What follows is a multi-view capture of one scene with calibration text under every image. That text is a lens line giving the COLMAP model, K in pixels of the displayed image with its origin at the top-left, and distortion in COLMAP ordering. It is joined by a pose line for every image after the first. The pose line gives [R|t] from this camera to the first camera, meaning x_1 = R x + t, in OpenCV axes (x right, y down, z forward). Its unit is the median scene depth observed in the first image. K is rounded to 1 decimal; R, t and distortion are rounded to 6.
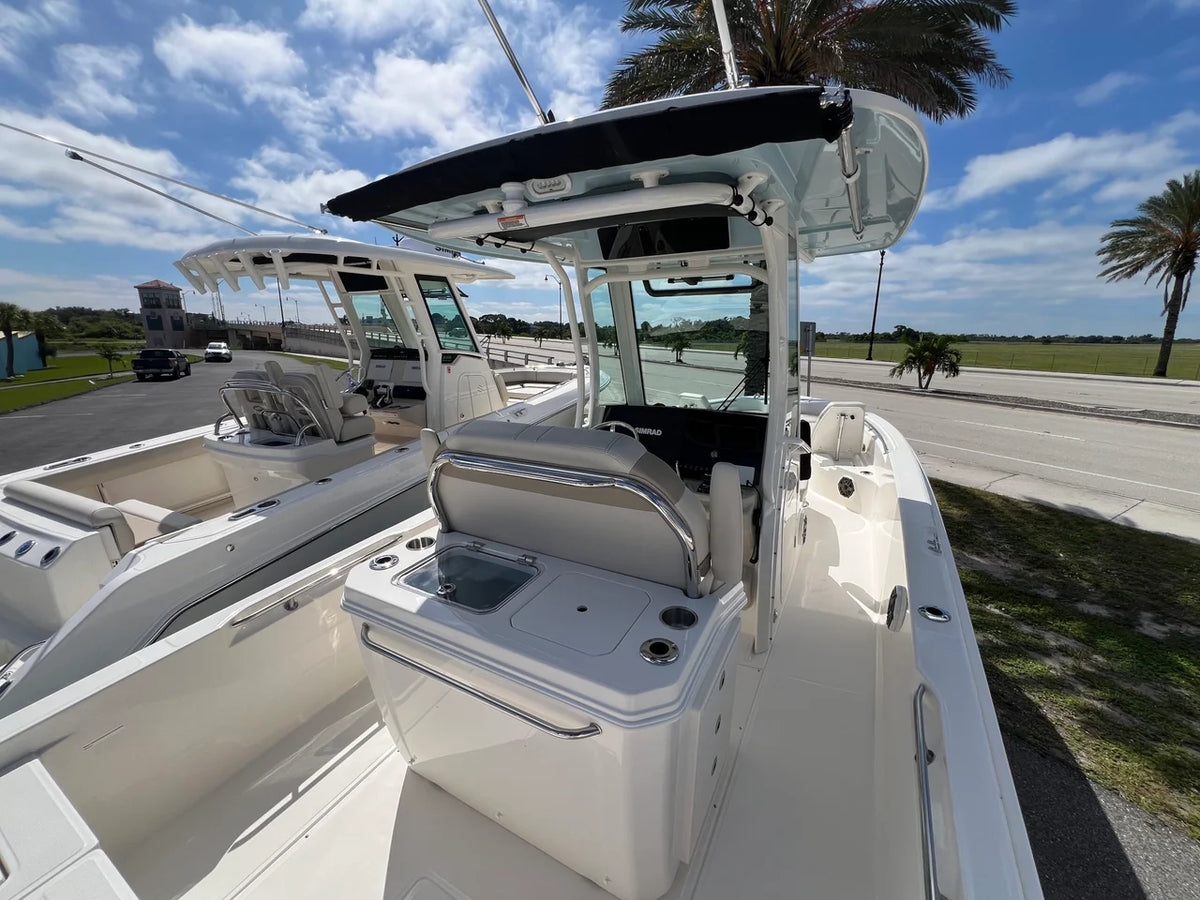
lens RADIAL K [[480.7, 0, 596.6], [0, 480.7, 454.2], [0, 0, 1]] dist [-0.004107, 0.000599]
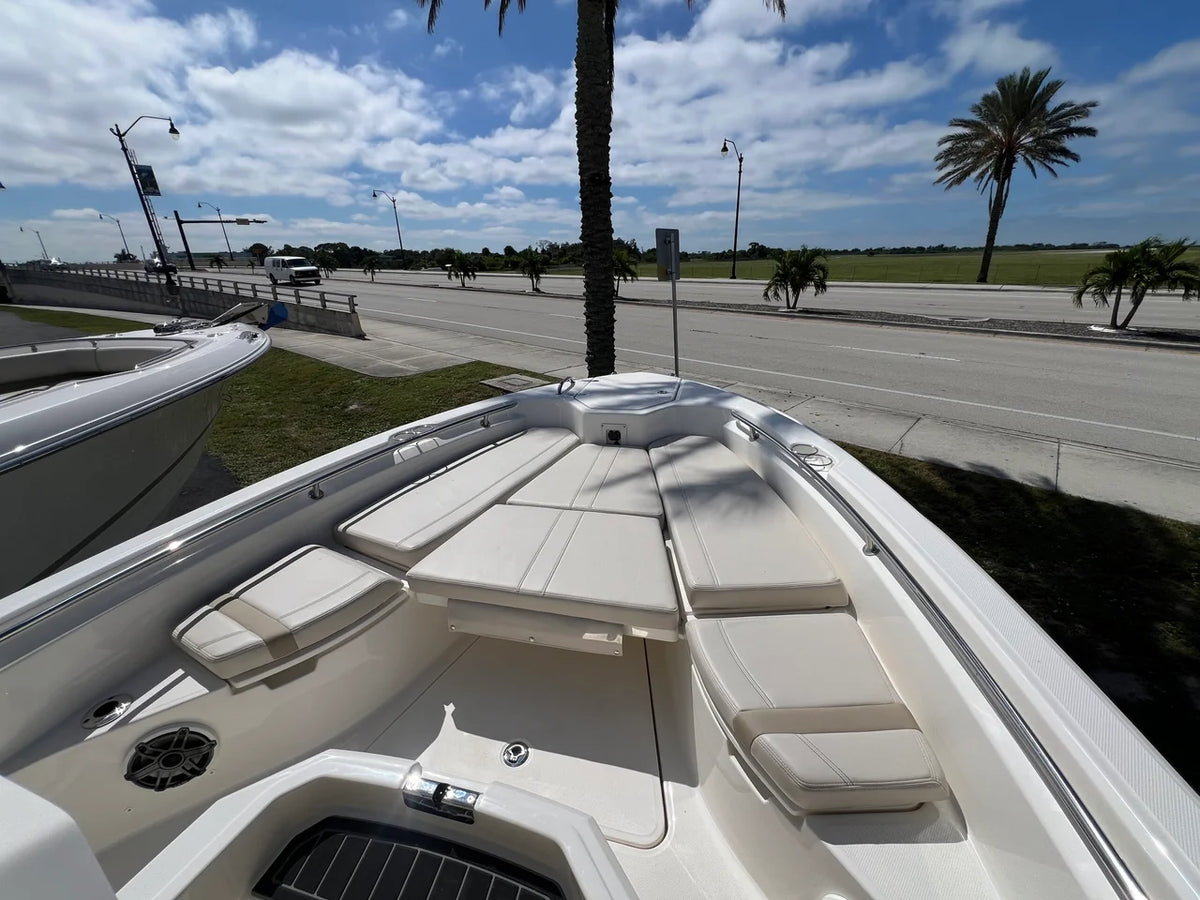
lens RADIAL K [[480.7, 0, 597.5], [0, 480.7, 450.4], [0, 0, 1]] dist [-0.004107, 0.000599]
pose [[0.966126, -0.126479, 0.224954, 0.049994], [0.095444, 0.984980, 0.143890, -0.024442], [-0.239774, -0.117545, 0.963686, 0.109150]]
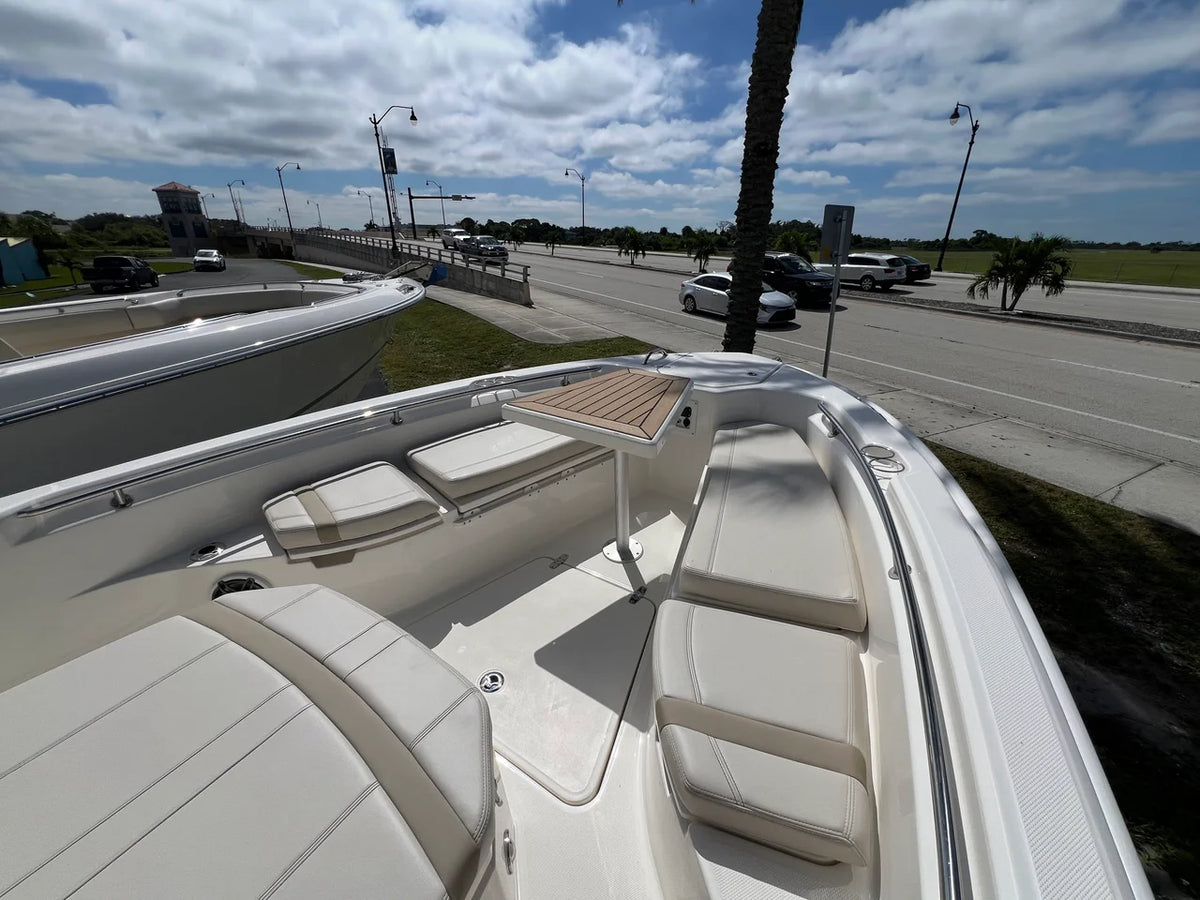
lens RADIAL K [[480.7, 0, 597.2], [0, 480.7, 450.0], [0, 0, 1]] dist [-0.004107, 0.000599]
pose [[0.996820, 0.030082, -0.073786, 0.062006], [-0.017546, 0.986136, 0.165008, -0.021642], [0.077727, -0.163189, 0.983528, 0.108507]]
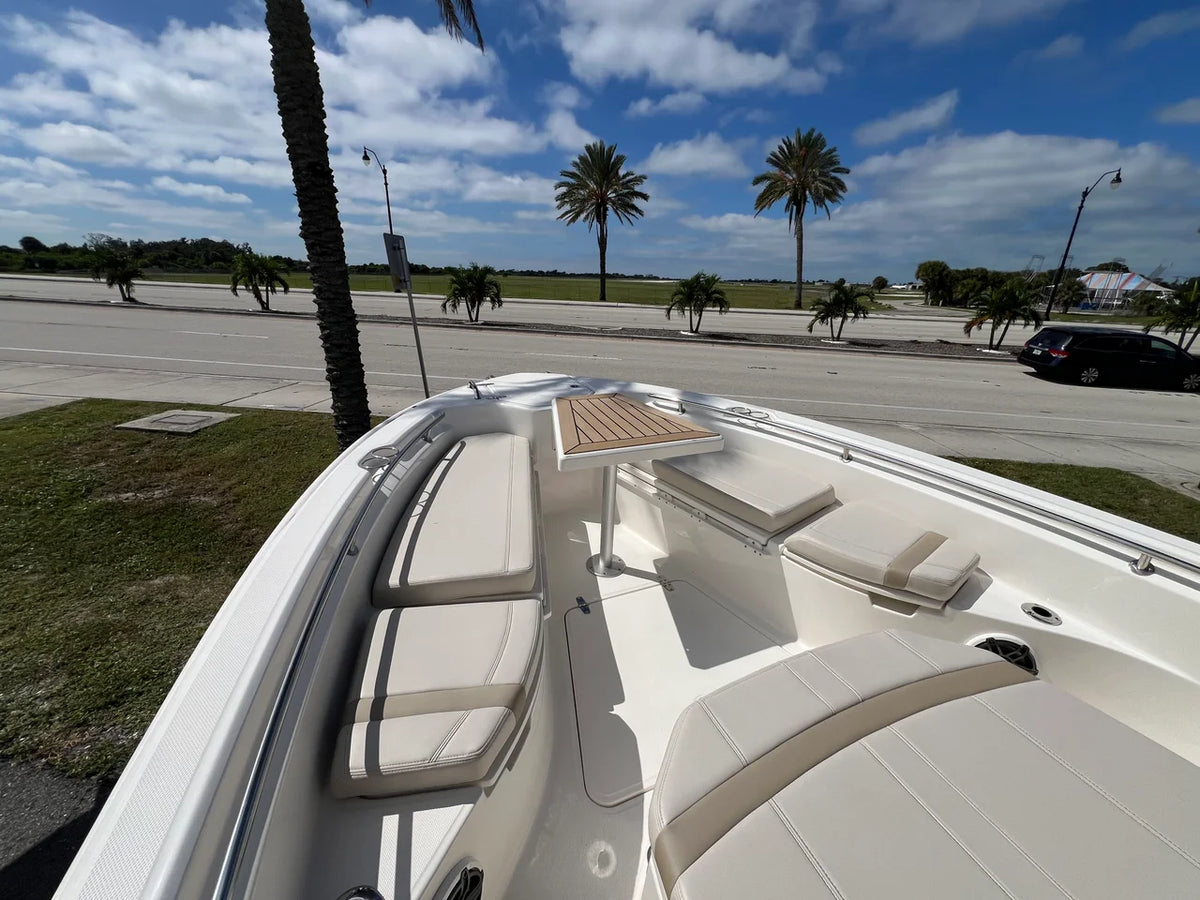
lens RADIAL K [[480.7, 0, 597.6], [0, 480.7, 450.3], [0, 0, 1]] dist [-0.004107, 0.000599]
pose [[0.600922, -0.266103, 0.753712, 0.014089], [0.171313, 0.963921, 0.203734, -0.027276], [-0.780734, 0.006692, 0.624828, 0.128603]]
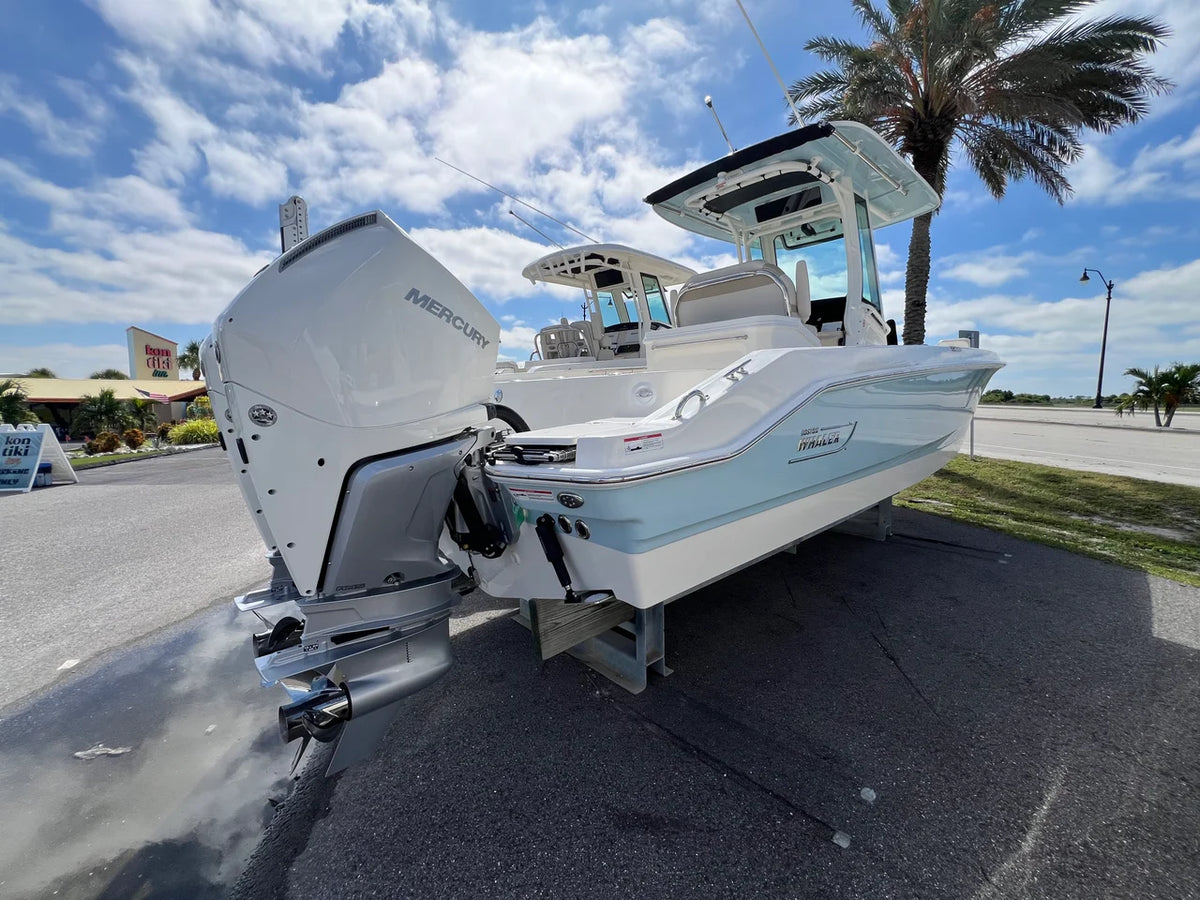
lens RADIAL K [[480.7, 0, 601.3], [0, 480.7, 453.2], [0, 0, 1]] dist [-0.004107, 0.000599]
pose [[0.948995, 0.036645, -0.313153, 0.004008], [-0.076911, 0.990125, -0.117210, 0.058151], [0.305766, 0.135317, 0.942442, -0.066205]]
